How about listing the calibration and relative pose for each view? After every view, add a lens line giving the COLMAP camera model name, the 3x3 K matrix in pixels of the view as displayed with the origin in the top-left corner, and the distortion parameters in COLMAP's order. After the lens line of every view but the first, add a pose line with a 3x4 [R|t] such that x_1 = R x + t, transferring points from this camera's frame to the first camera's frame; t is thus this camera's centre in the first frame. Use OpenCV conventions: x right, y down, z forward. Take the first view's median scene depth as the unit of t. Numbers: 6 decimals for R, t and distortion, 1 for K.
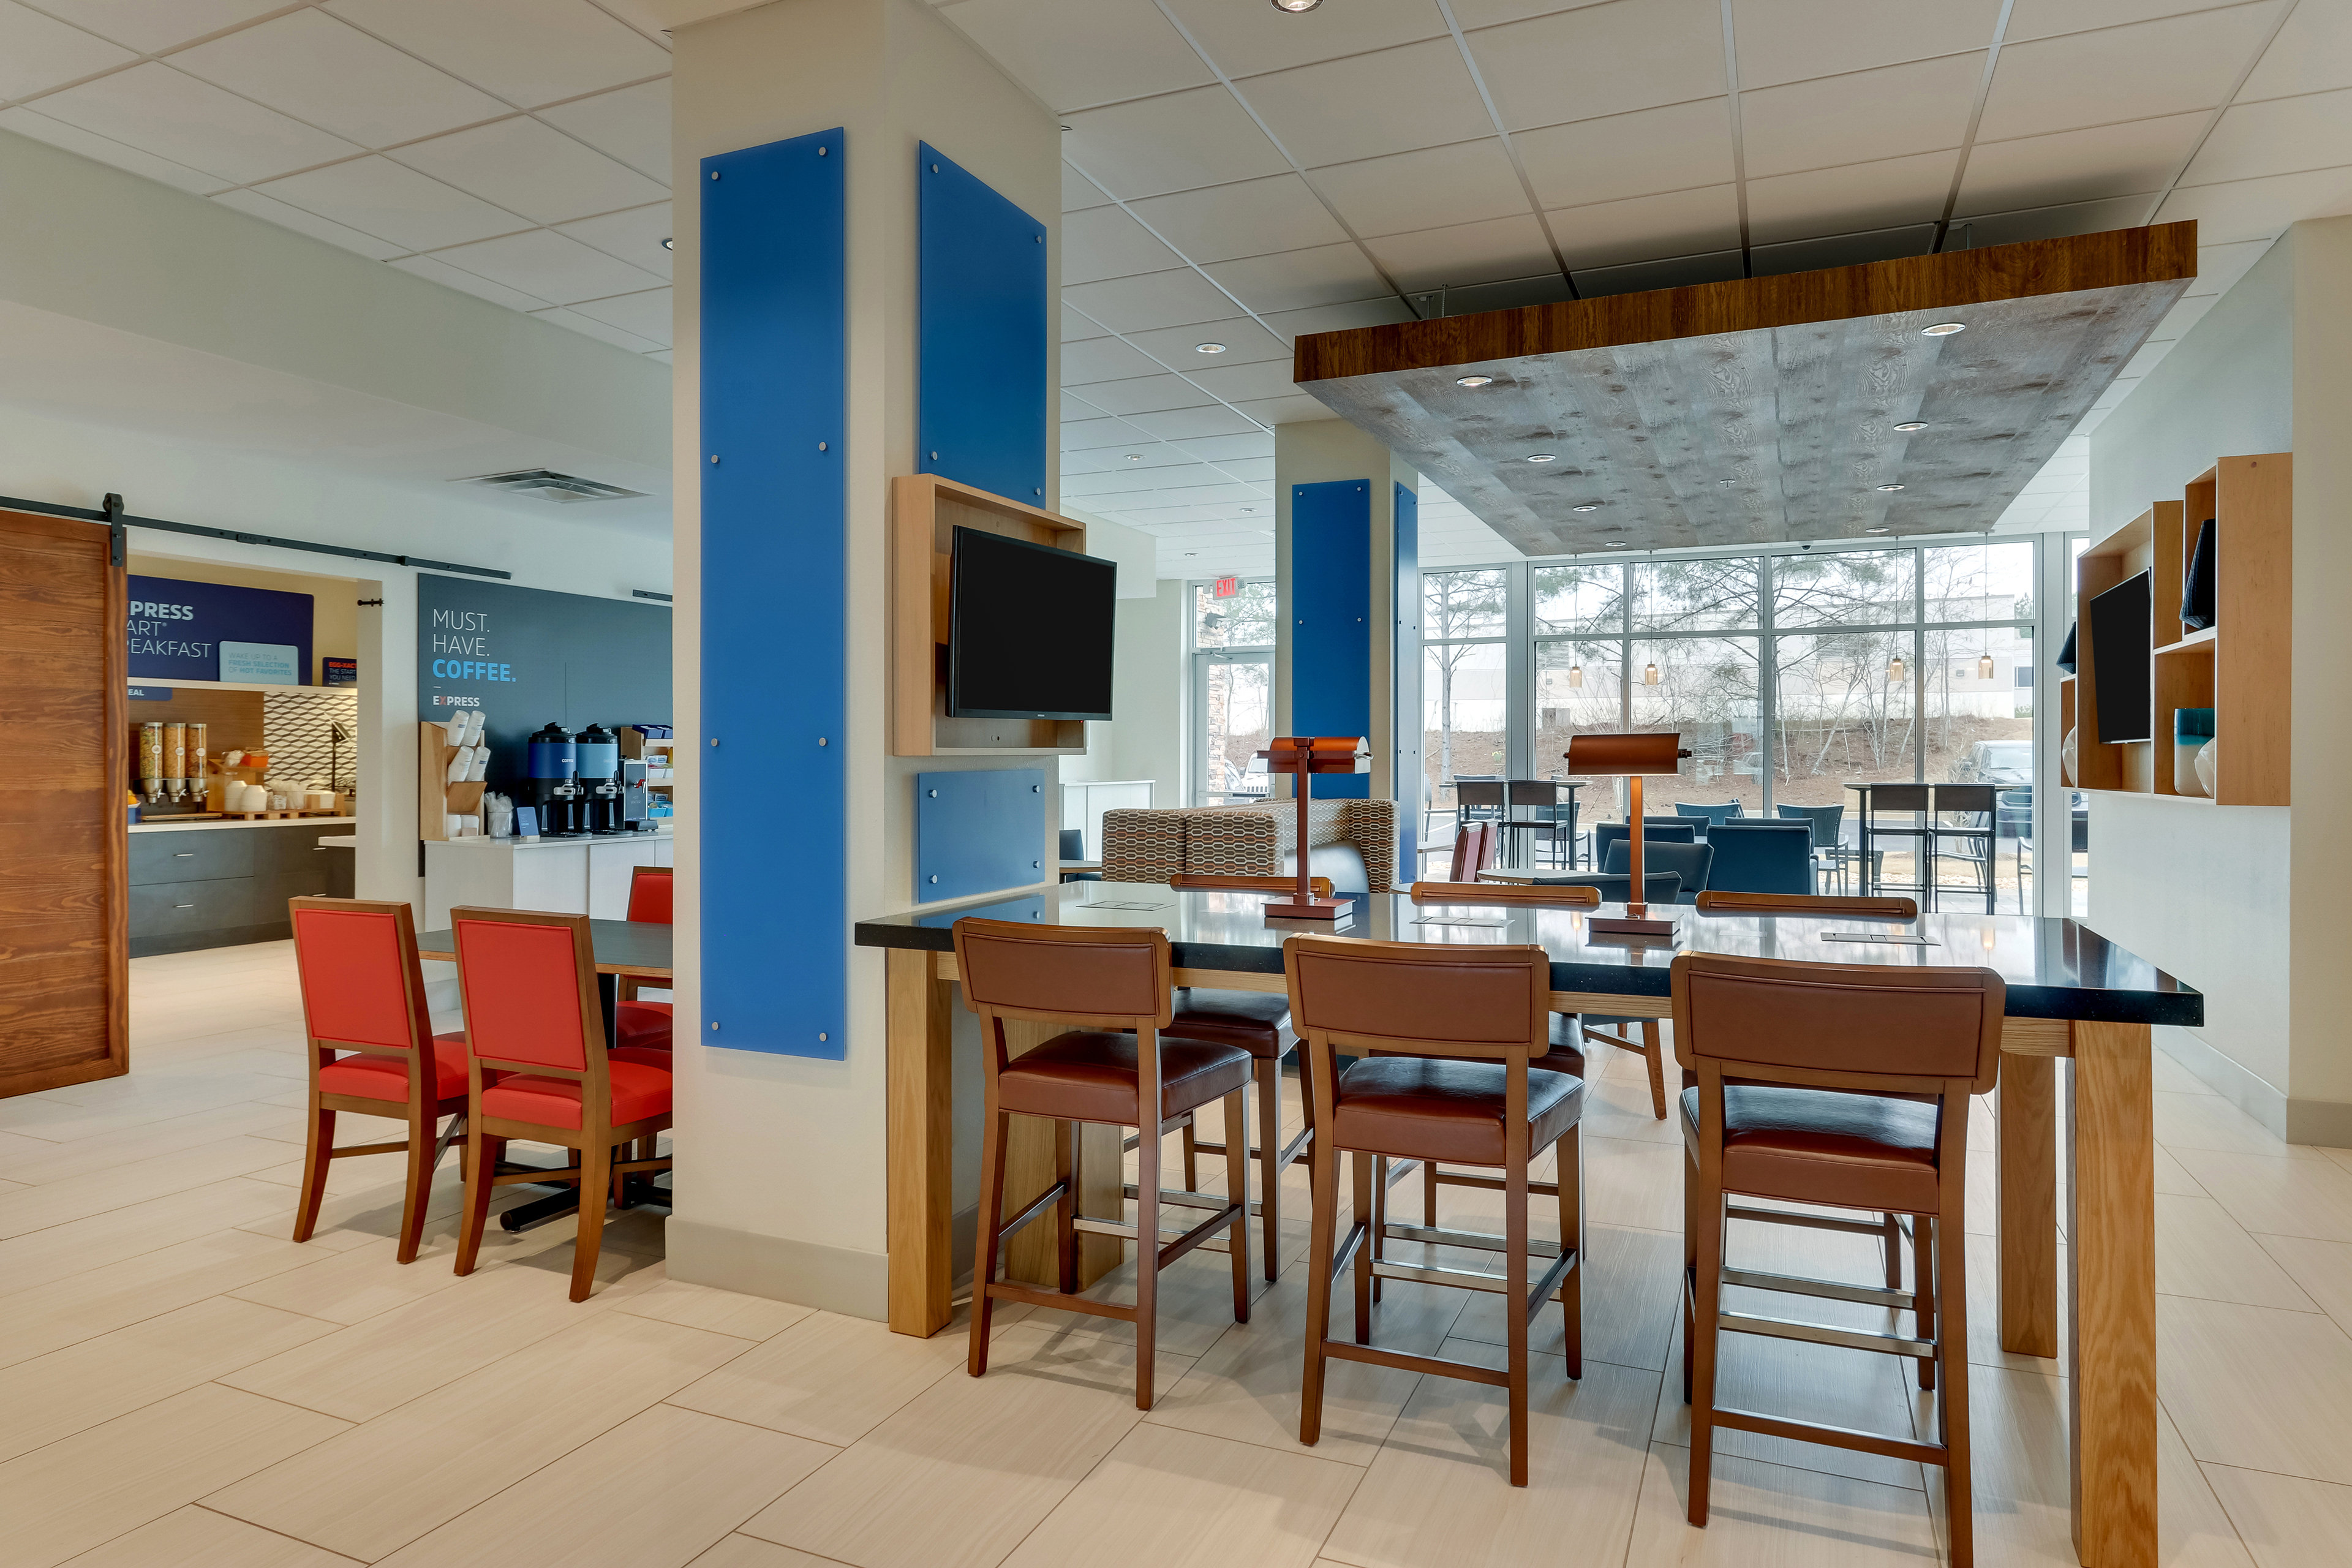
lens RADIAL K [[1436.6, 0, 1178.7], [0, 1436.6, 780.7], [0, 0, 1]] dist [-0.001751, 0.001297]
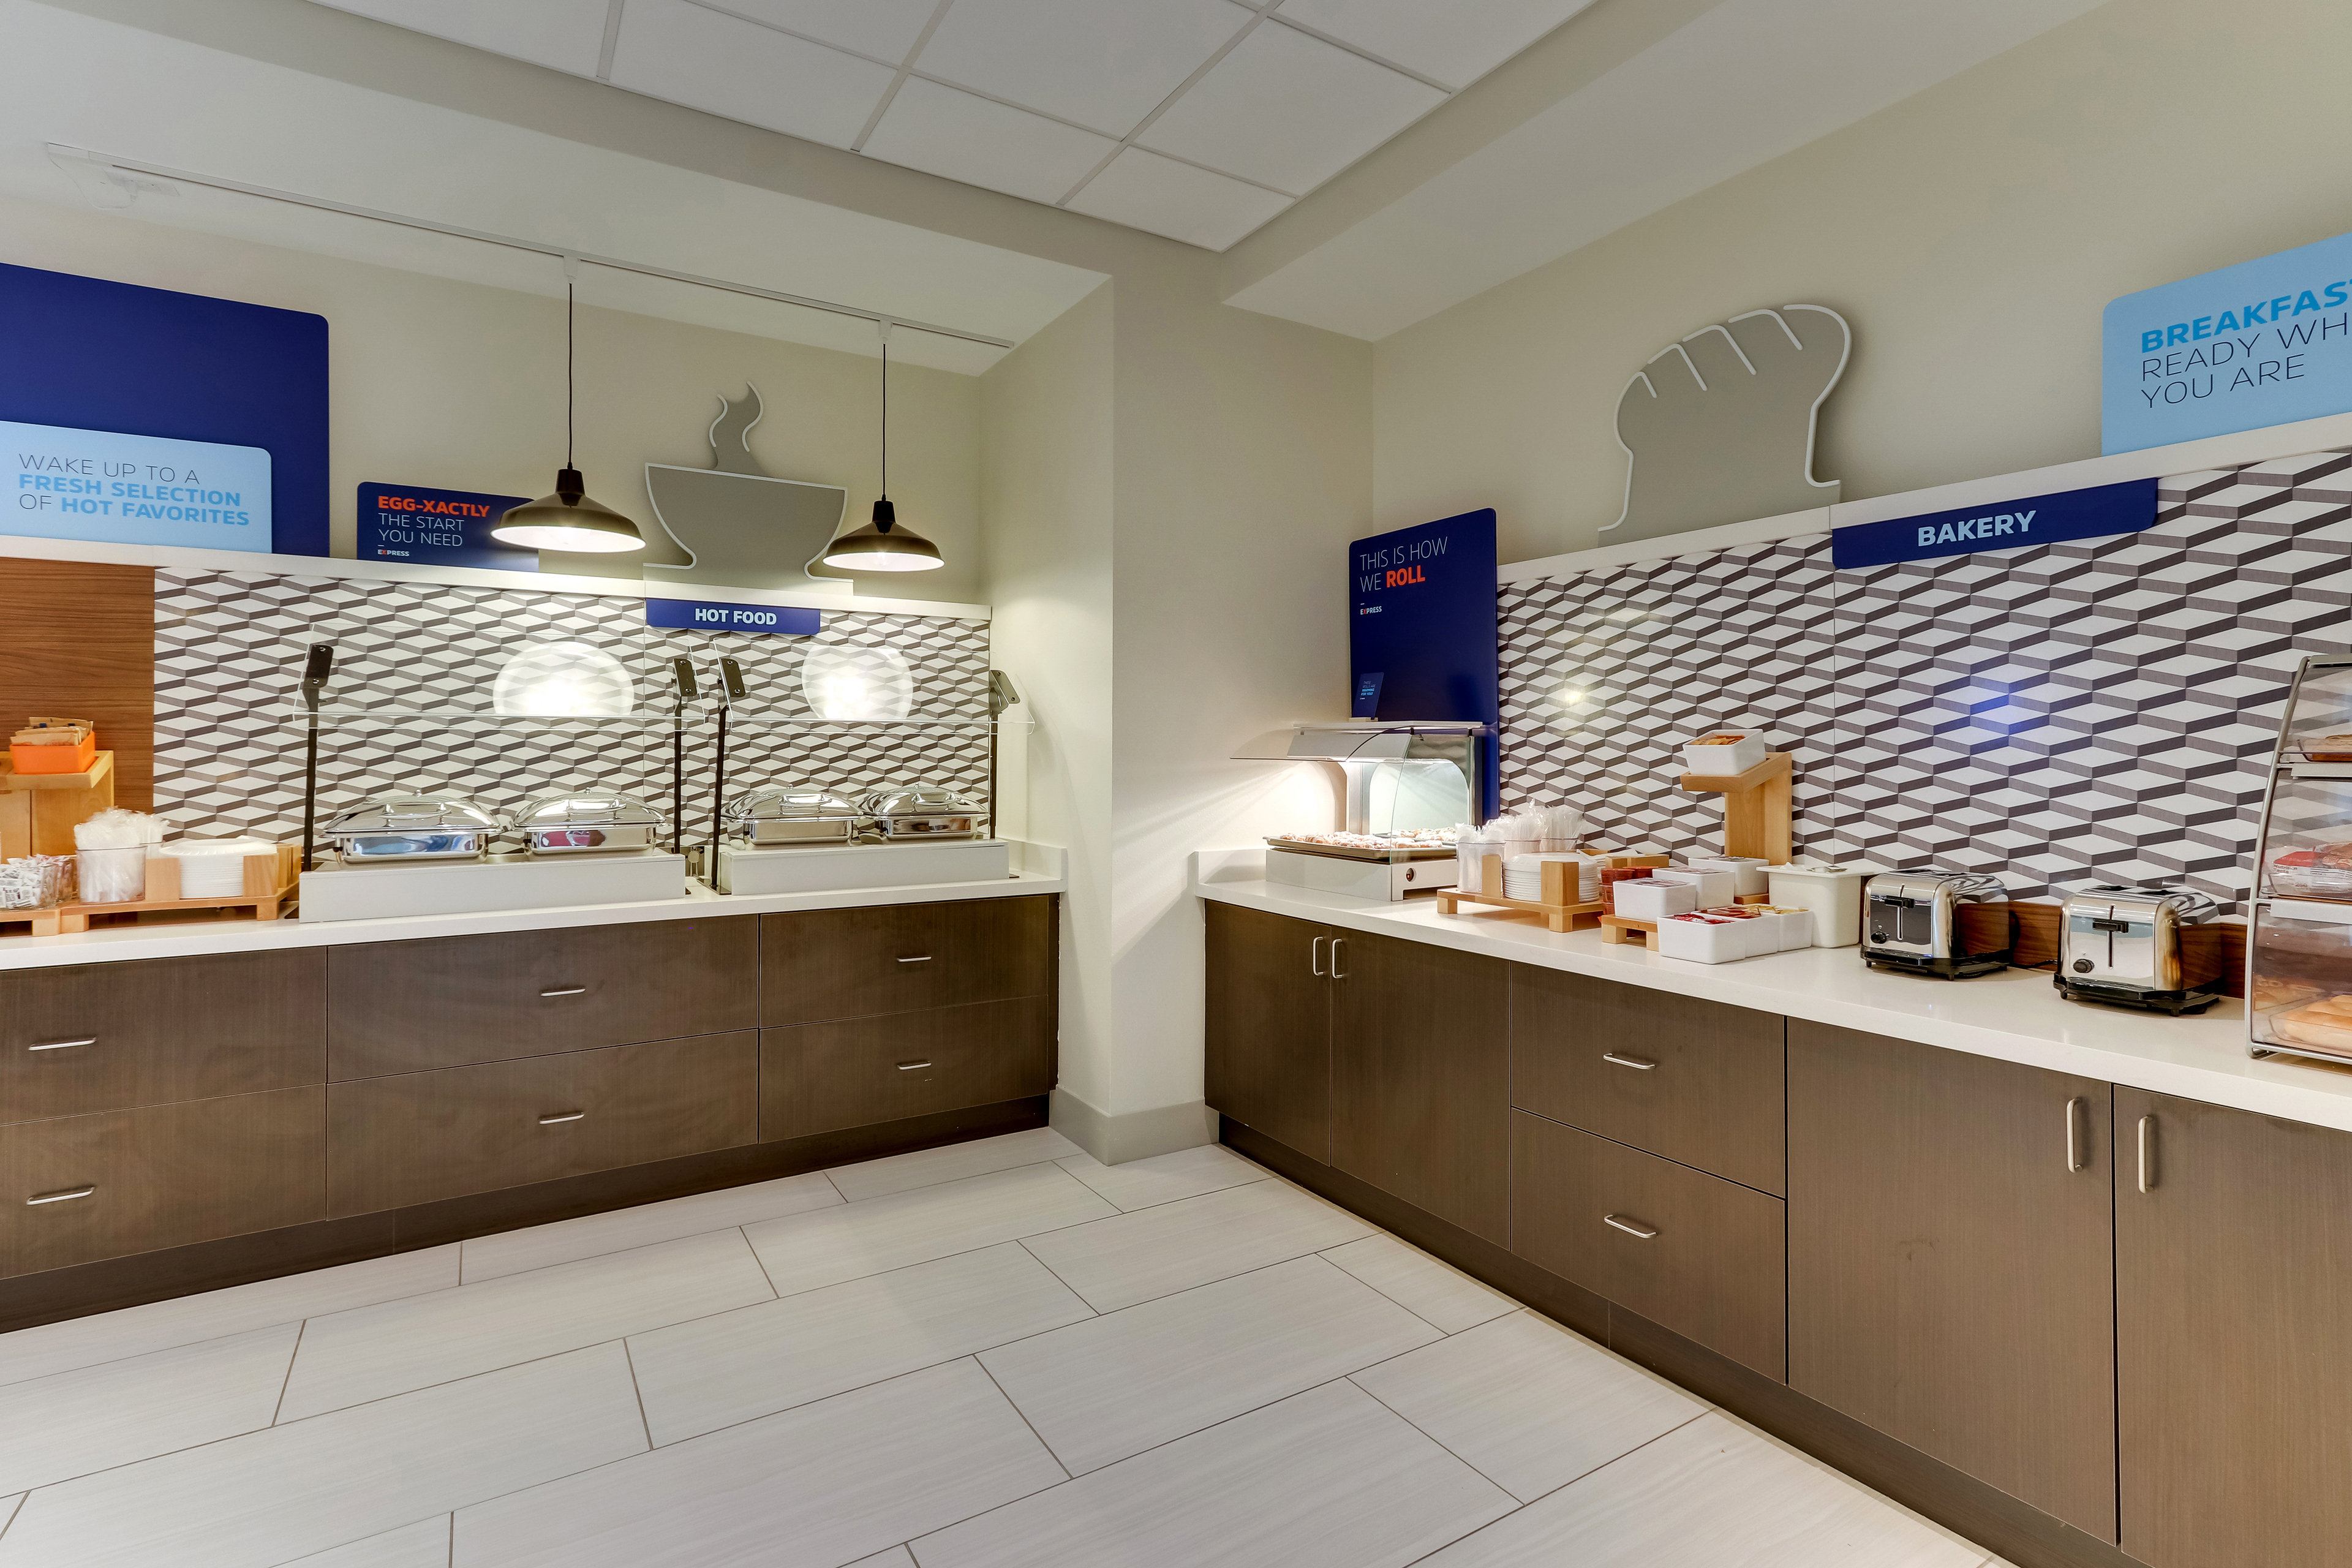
lens RADIAL K [[1082.2, 0, 1169.1], [0, 1082.2, 777.9], [0, 0, 1]] dist [-0.004988, -0.000675]
pose [[0.792016, 0.005413, -0.610477, -0.260616], [-0.007443, 0.999972, -0.000789, -0.009951], [0.610455, 0.005168, 0.792034, 0.925128]]
